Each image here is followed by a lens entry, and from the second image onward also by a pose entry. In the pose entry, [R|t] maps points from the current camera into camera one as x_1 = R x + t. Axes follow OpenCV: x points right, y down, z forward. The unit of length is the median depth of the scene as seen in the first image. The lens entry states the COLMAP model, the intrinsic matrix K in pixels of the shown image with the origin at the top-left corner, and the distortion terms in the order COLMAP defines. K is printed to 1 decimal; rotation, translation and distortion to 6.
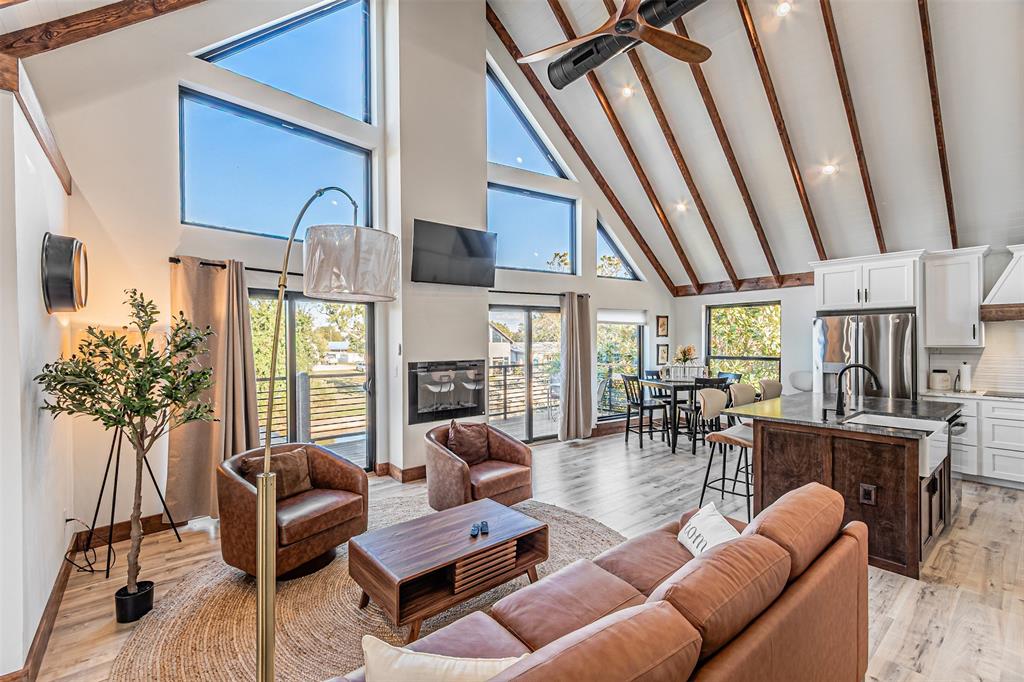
lens RADIAL K [[450.3, 0, 512.0], [0, 450.3, 341.0], [0, 0, 1]] dist [-0.000843, -0.000003]
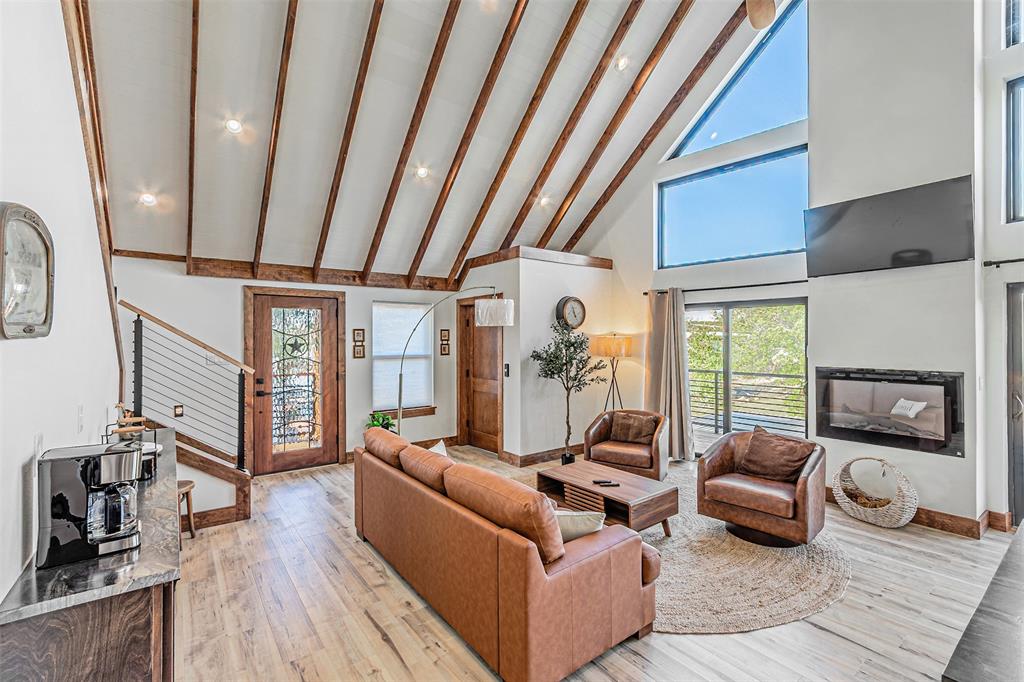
lens RADIAL K [[450.3, 0, 512.0], [0, 450.3, 341.0], [0, 0, 1]] dist [-0.000843, -0.000003]
pose [[-0.054437, -0.000752, -0.998517, 0.896534], [-0.005295, 0.999986, -0.000464, 0.000692], [0.998503, 0.005261, -0.054440, 0.560050]]
